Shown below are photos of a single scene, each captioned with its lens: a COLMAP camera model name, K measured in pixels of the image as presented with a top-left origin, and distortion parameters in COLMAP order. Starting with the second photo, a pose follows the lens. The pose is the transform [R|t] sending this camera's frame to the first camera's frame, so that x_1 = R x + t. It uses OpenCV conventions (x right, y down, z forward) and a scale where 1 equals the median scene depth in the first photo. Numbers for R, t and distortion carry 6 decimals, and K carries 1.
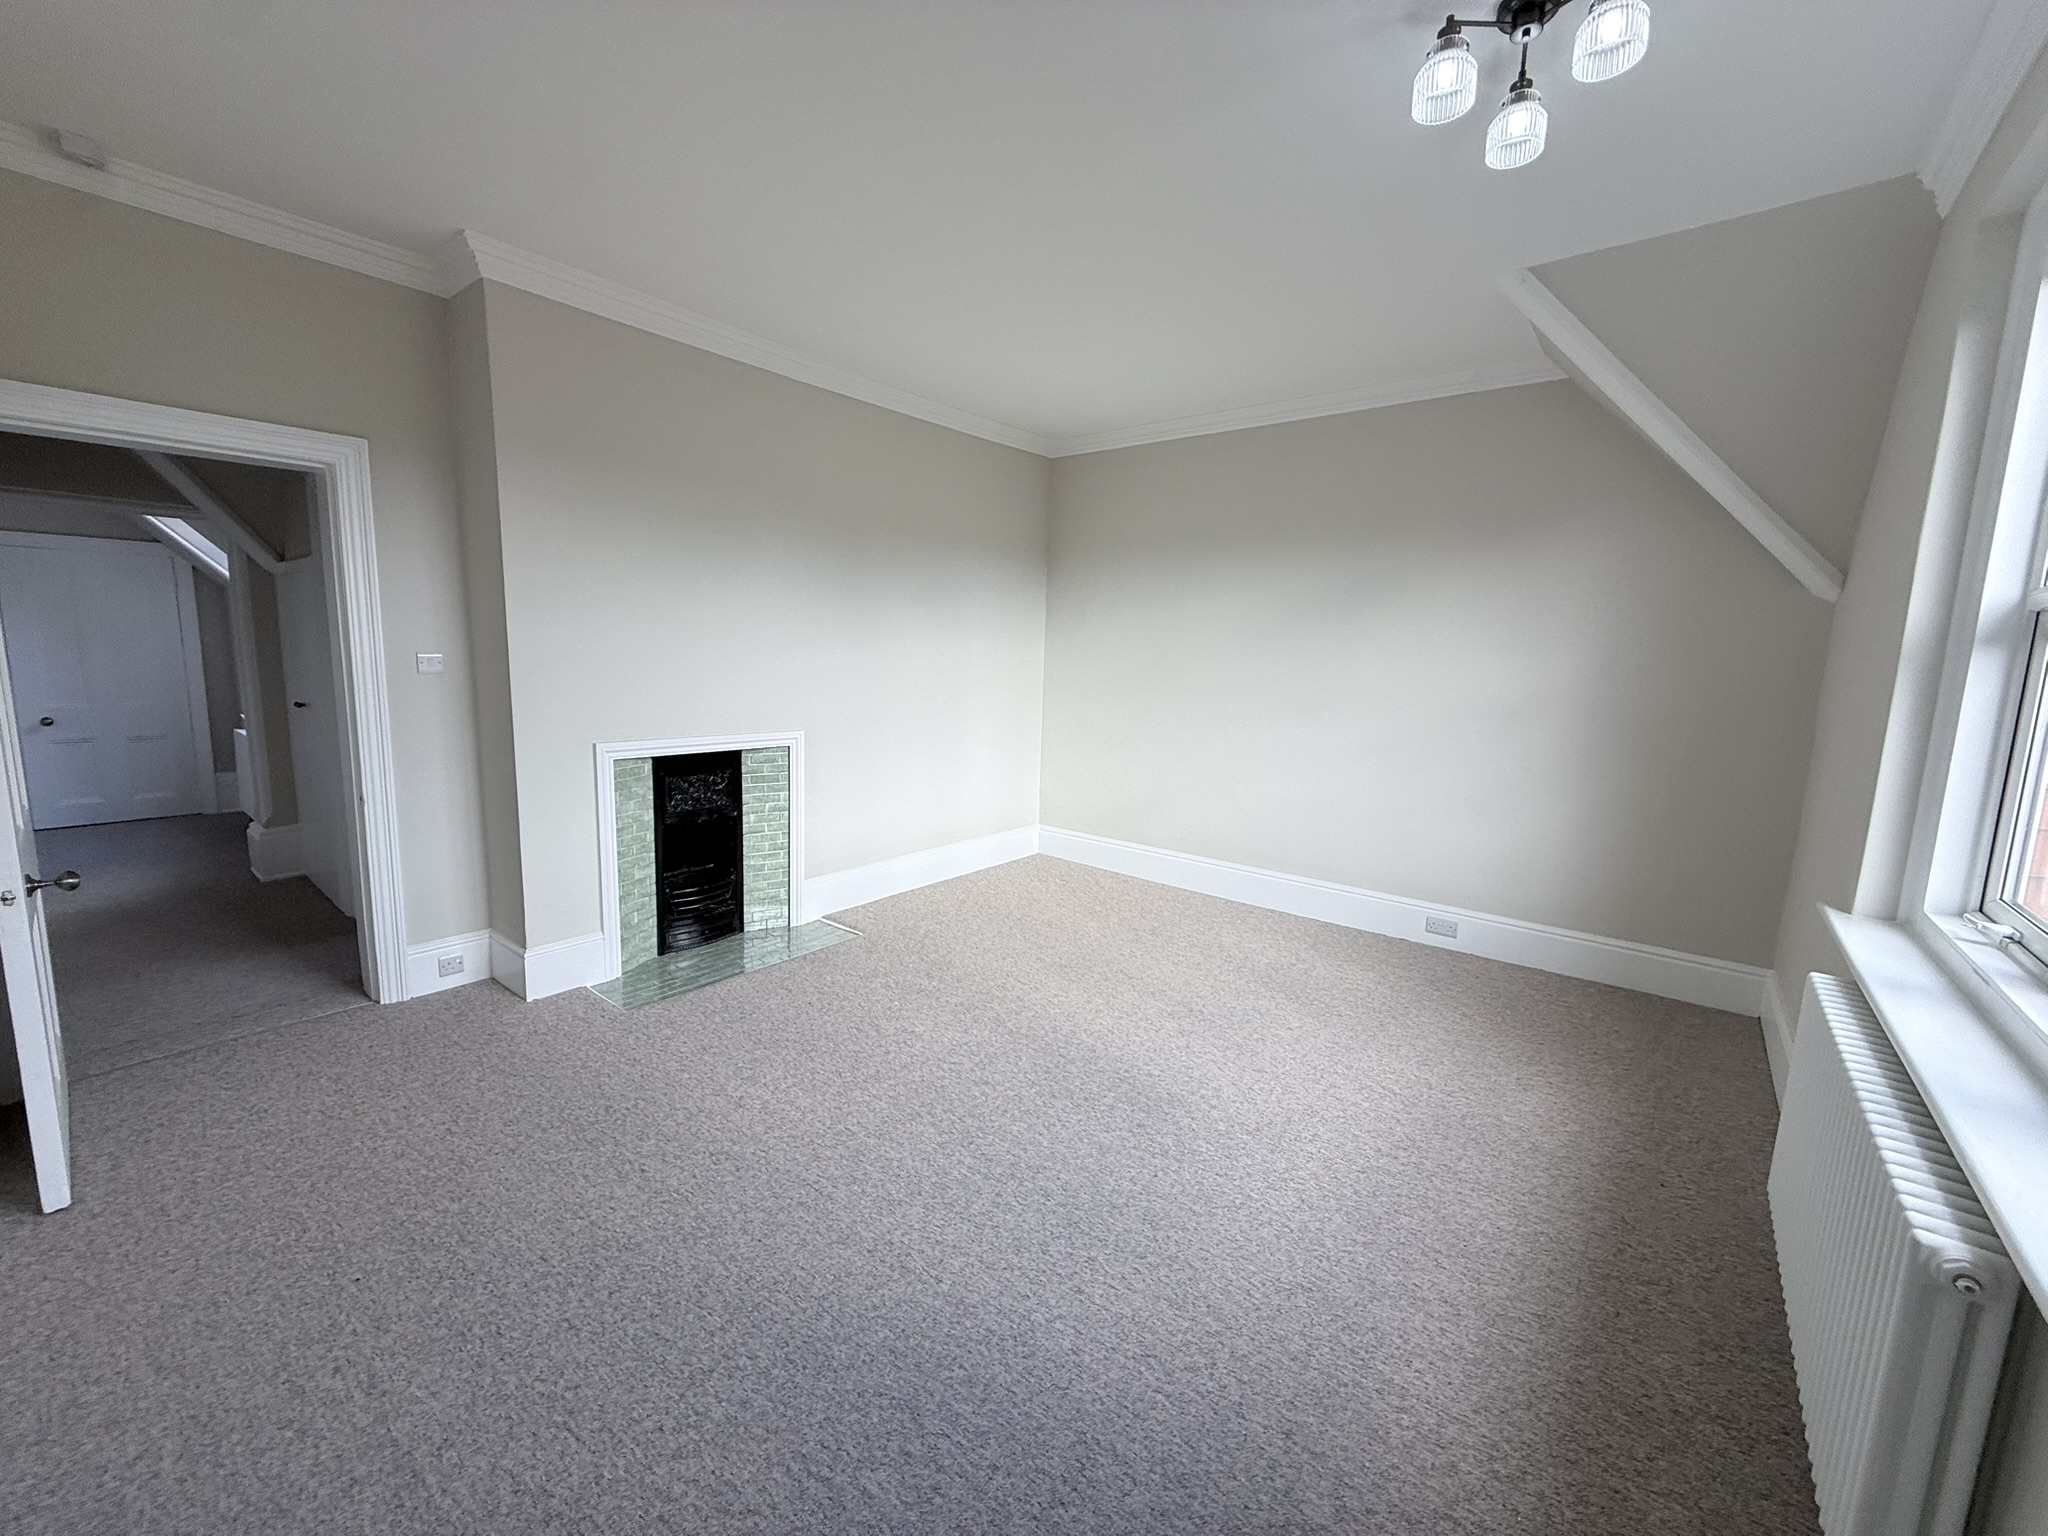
lens RADIAL K [[810.3, 0, 1015.6], [0, 810.3, 766.1], [0, 0, 1]] dist [0.001468, 0.000311]
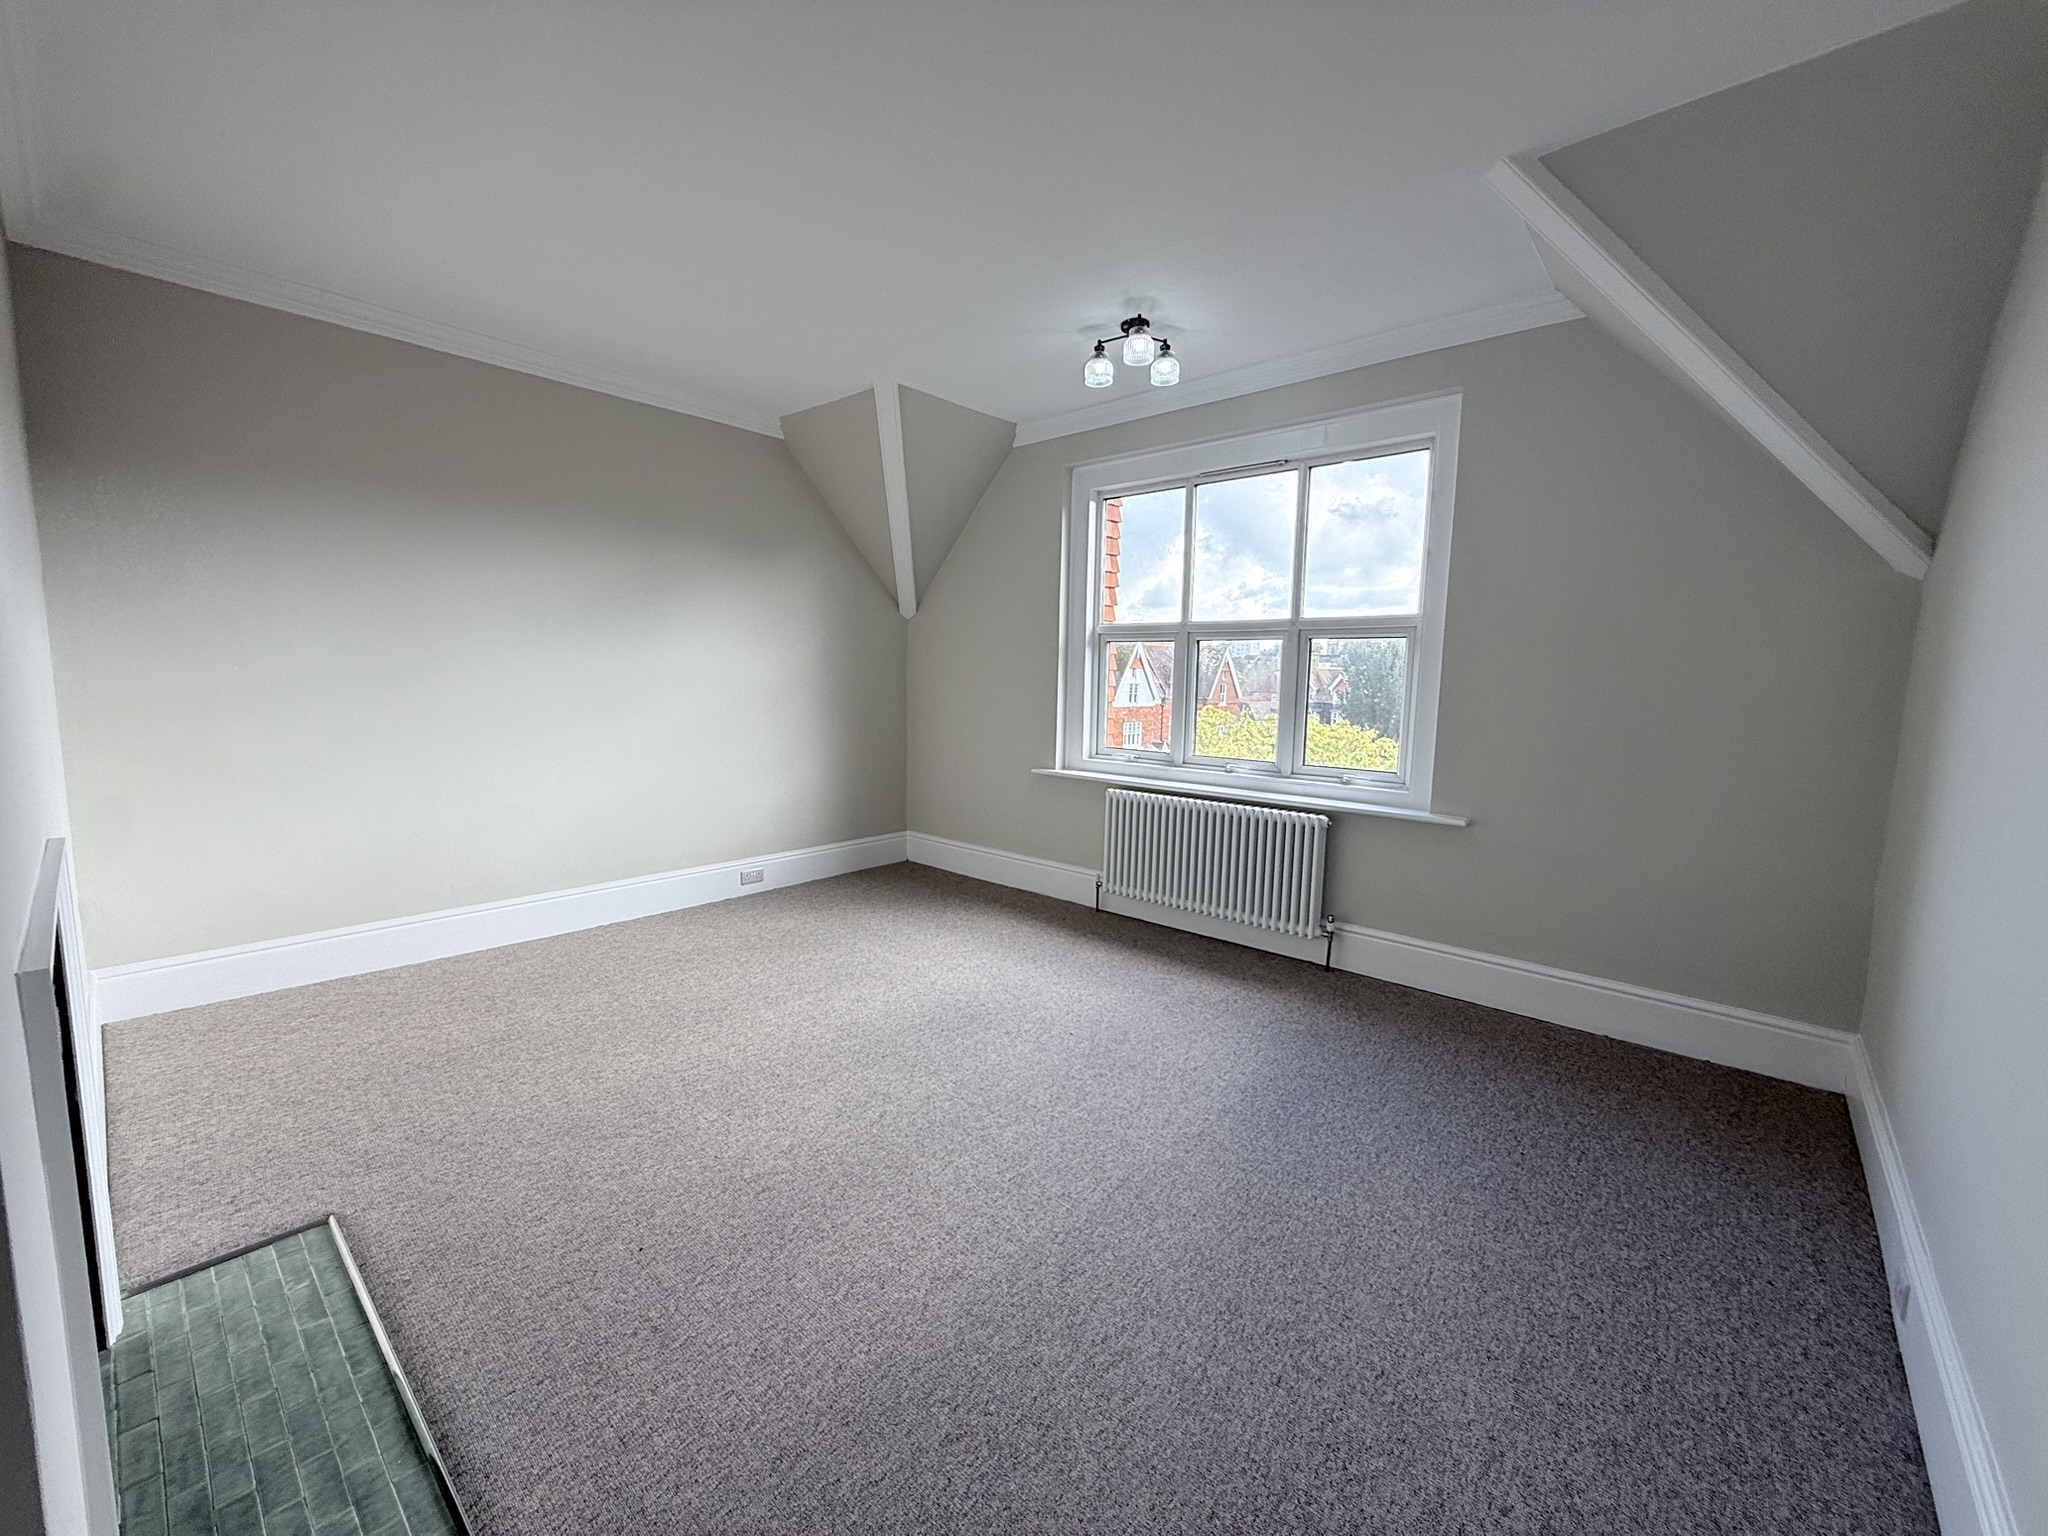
lens RADIAL K [[810.3, 0, 1015.6], [0, 810.3, 766.1], [0, 0, 1]] dist [0.001468, 0.000311]
pose [[0.041814, -0.140557, 0.989189, -1.026393], [0.124816, 0.983034, 0.134406, -0.121343], [-0.991298, 0.117846, 0.058648, 0.885316]]
